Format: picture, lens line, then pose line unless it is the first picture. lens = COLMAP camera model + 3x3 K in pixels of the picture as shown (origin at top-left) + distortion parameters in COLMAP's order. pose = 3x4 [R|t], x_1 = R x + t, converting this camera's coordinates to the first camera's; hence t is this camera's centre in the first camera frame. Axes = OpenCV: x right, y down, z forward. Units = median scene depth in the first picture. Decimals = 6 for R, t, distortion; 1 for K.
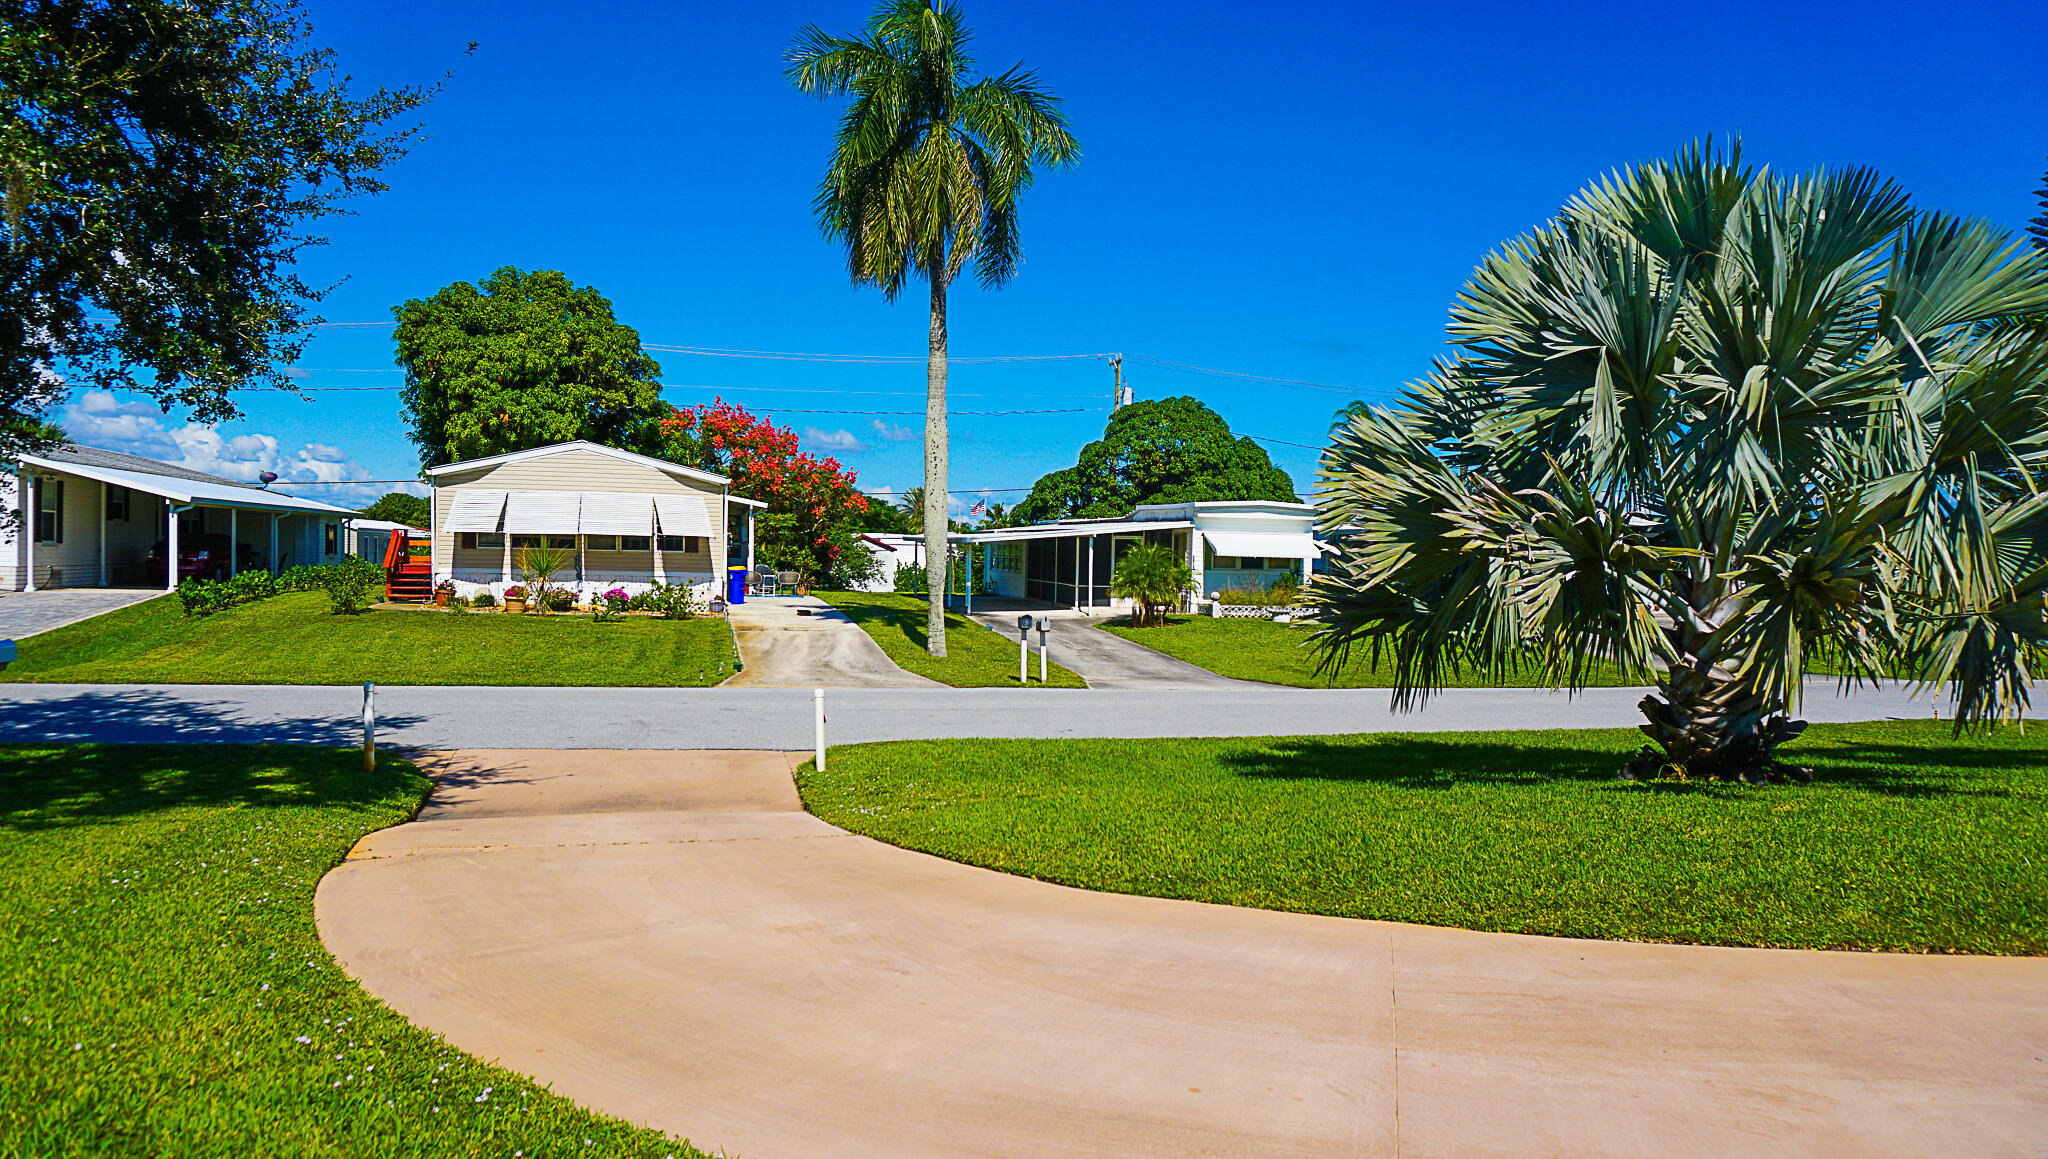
lens RADIAL K [[1359.9, 0, 1024.0], [0, 1359.9, 579.5], [0, 0, 1]] dist [-0.048598, 0.029032]
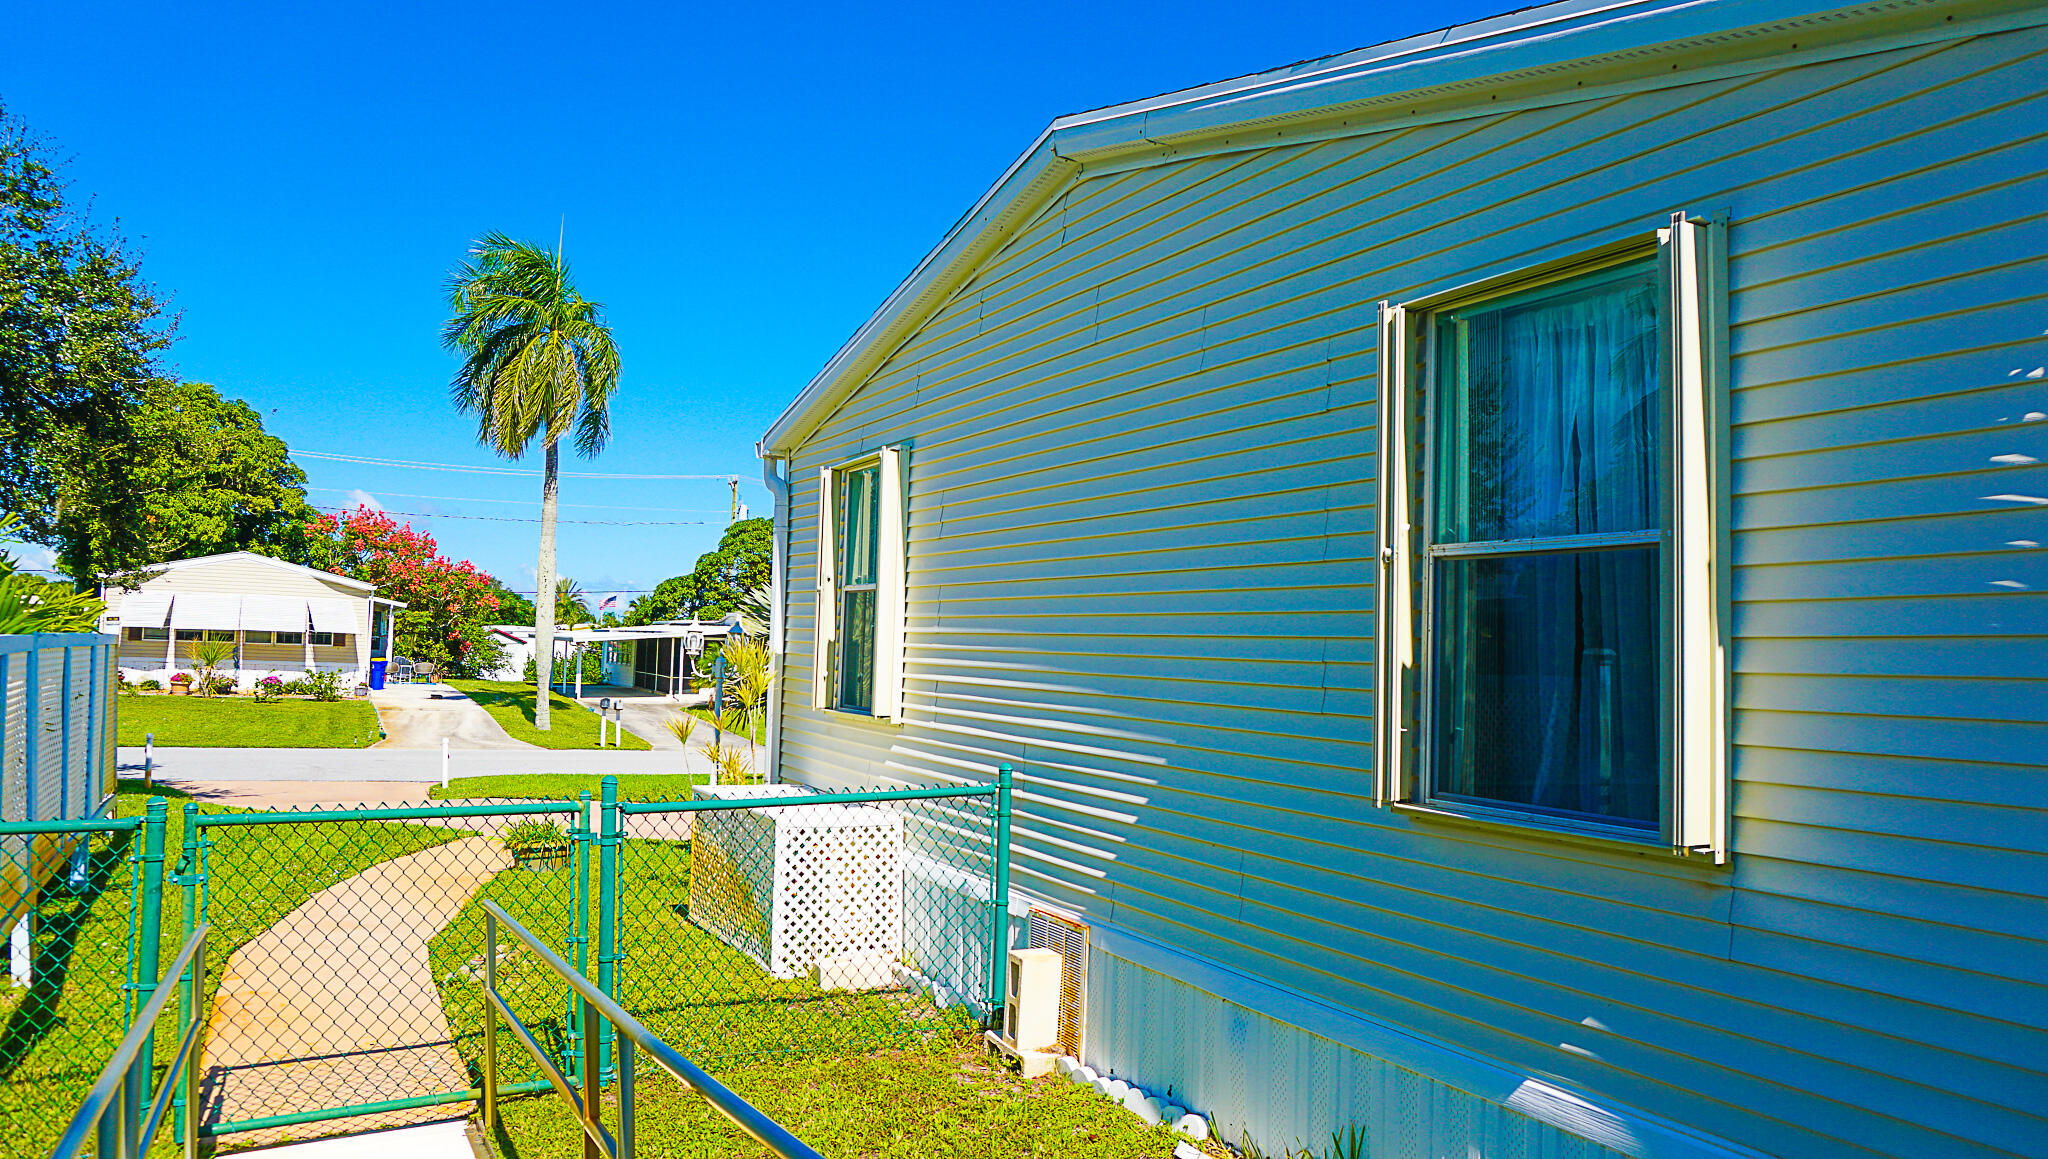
lens RADIAL K [[1359.9, 0, 1024.0], [0, 1359.9, 579.5], [0, 0, 1]] dist [-0.048598, 0.029032]
pose [[0.969058, 0.025499, 0.245512, 0.045700], [-0.008810, 0.997589, -0.068834, -0.002105], [-0.246676, 0.064542, 0.966946, -0.286119]]
